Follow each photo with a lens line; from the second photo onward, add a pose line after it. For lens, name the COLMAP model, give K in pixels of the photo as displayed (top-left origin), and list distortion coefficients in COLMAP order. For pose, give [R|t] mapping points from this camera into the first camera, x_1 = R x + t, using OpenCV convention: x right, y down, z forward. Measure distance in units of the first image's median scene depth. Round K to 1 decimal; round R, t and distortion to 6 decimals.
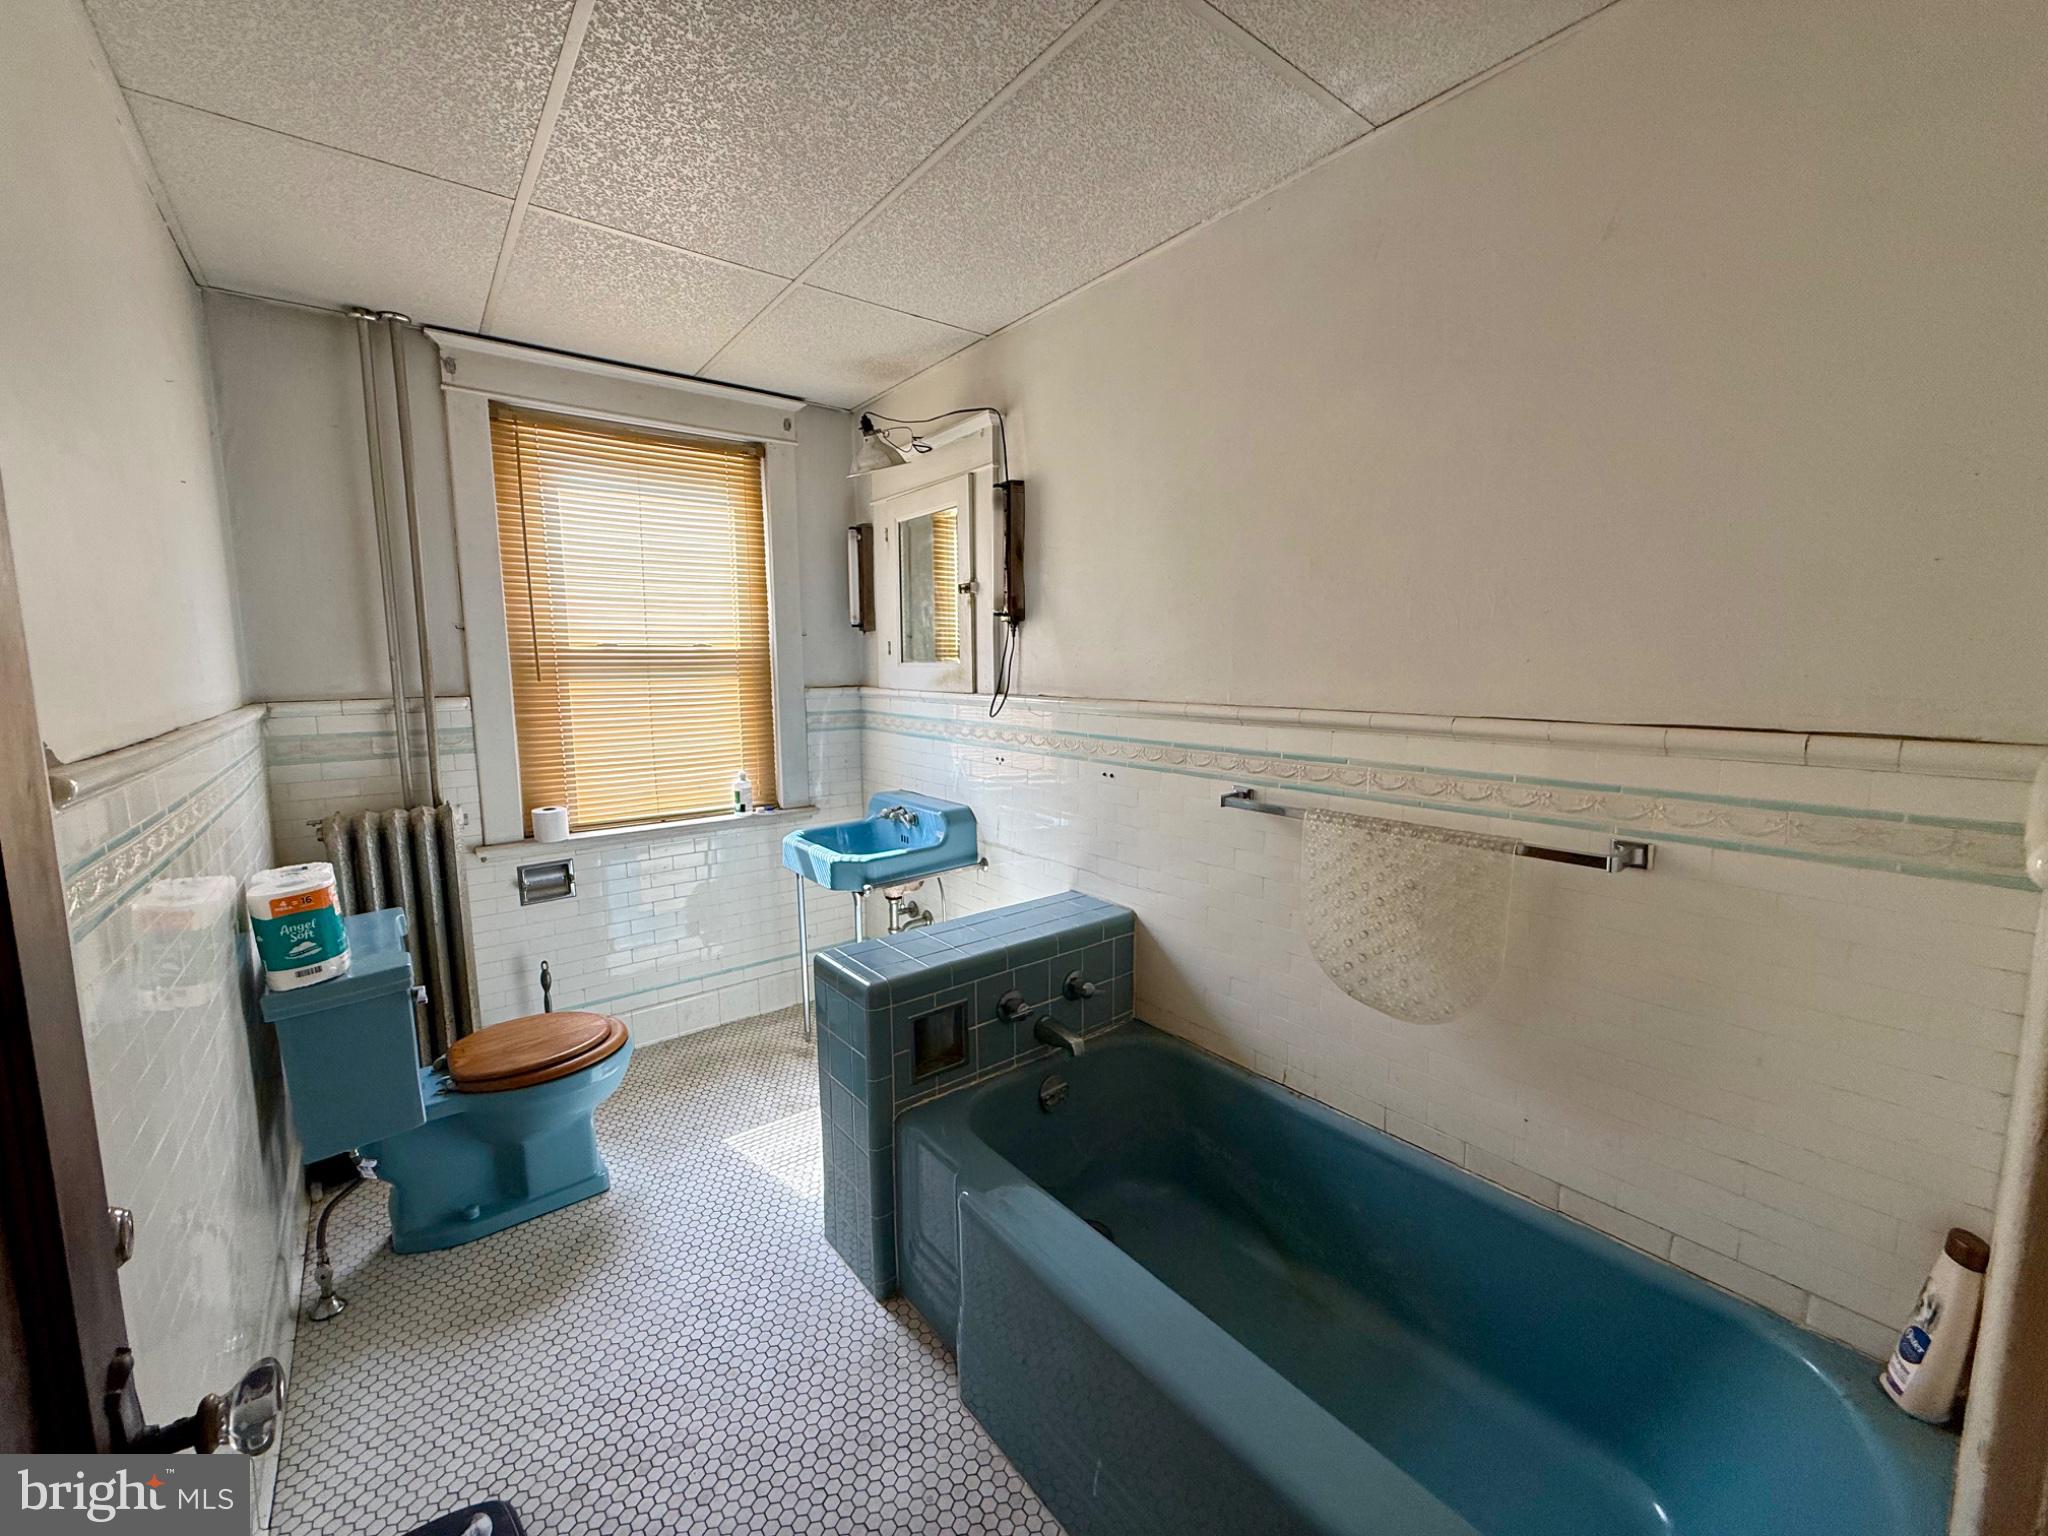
lens RADIAL K [[816.4, 0, 1020.2], [0, 816.4, 763.6], [0, 0, 1]] dist [0.001459, 0.000294]
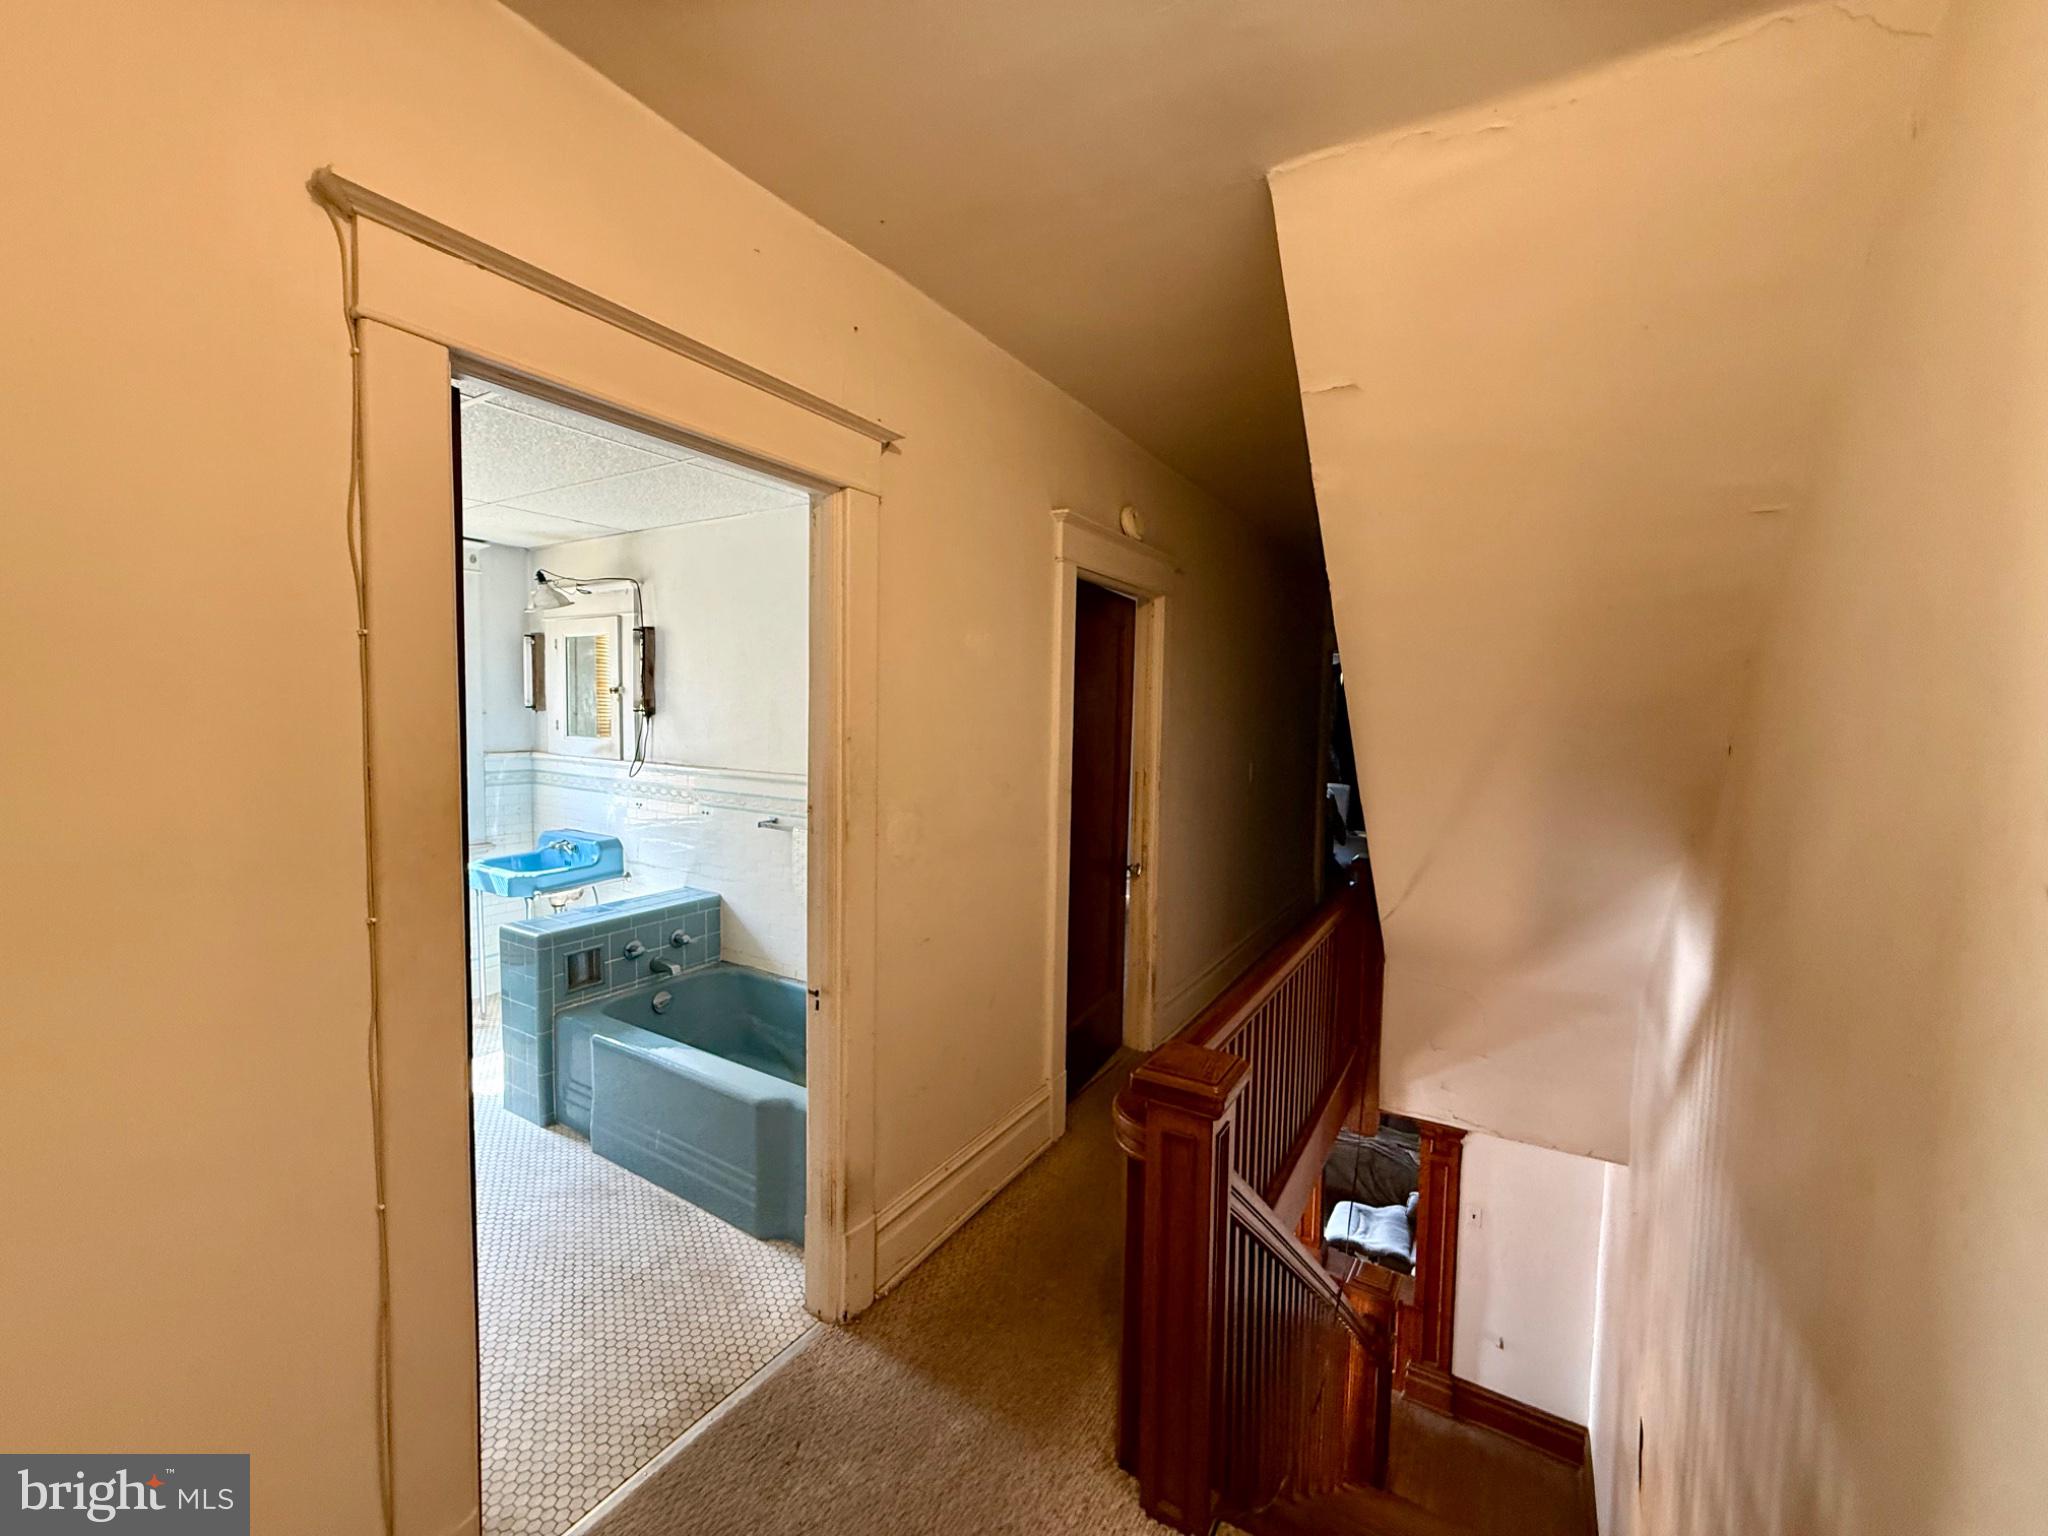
lens RADIAL K [[816.4, 0, 1020.2], [0, 816.4, 763.6], [0, 0, 1]] dist [0.001459, 0.000294]
pose [[0.939213, 0.002489, 0.343325, 0.119548], [0.016981, 0.998413, -0.053691, 0.012395], [-0.342914, 0.056257, 0.937681, -0.663047]]
